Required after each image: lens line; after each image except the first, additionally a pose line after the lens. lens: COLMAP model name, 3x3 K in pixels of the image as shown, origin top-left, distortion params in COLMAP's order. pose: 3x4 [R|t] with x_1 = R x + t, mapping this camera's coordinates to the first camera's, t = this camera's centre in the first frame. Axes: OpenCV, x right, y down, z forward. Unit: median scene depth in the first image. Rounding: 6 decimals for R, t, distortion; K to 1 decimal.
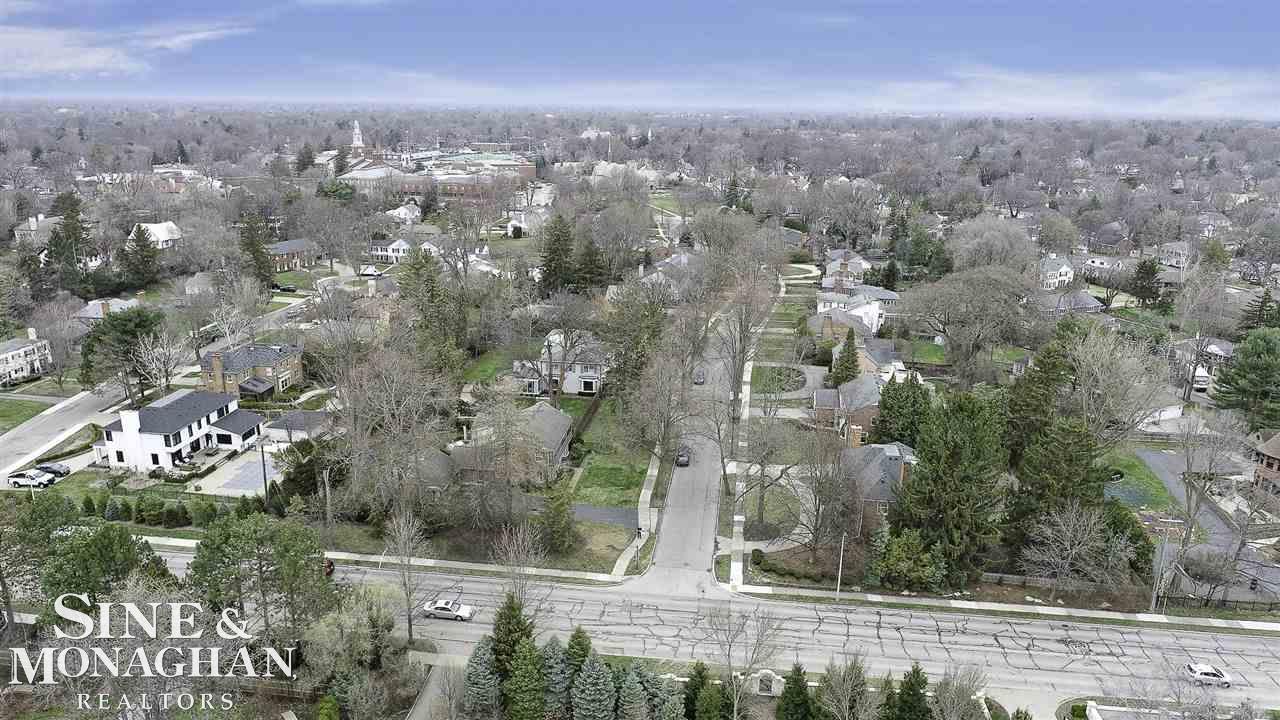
lens RADIAL K [[887.4, 0, 633.2], [0, 887.4, 354.1], [0, 0, 1]] dist [-0.006798, -0.003999]
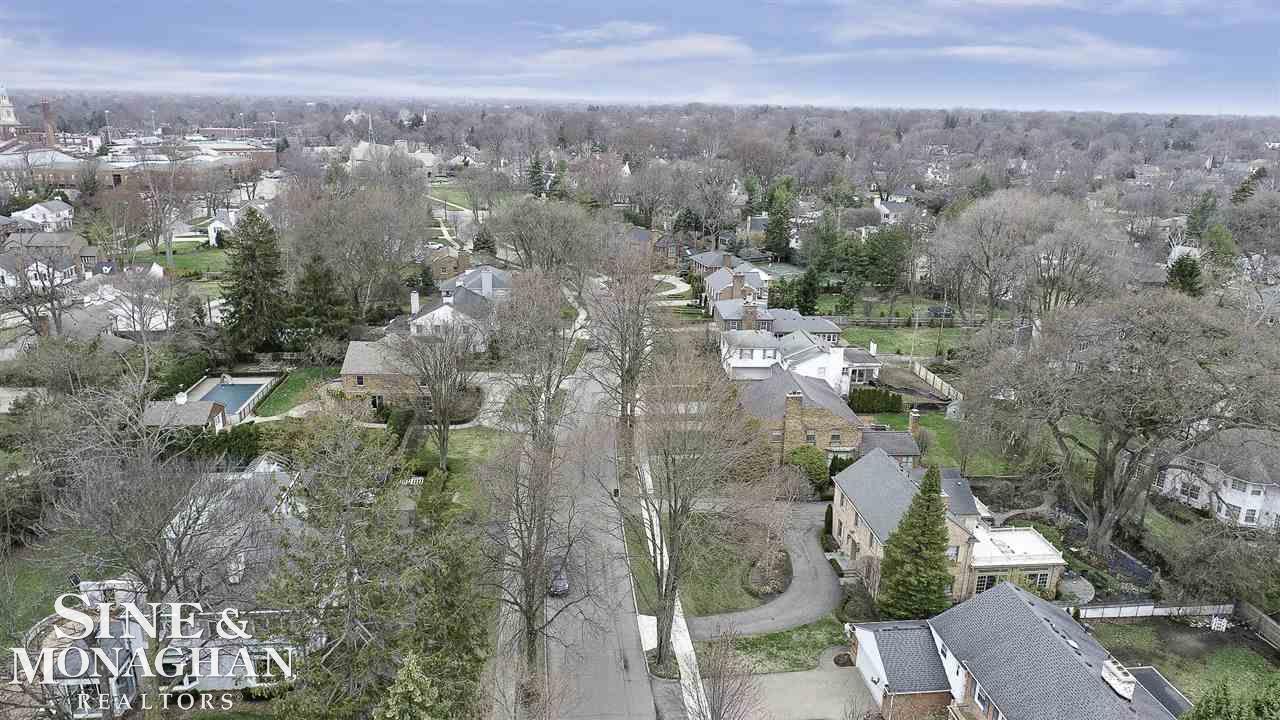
lens RADIAL K [[887.4, 0, 641.0], [0, 887.4, 359.8], [0, 0, 1]] dist [-0.006798, -0.003999]
pose [[0.969465, -0.062641, 0.237095, 0.007282], [0.059734, 0.998025, 0.019434, -0.034485], [-0.237844, -0.004678, 0.971292, 0.232747]]
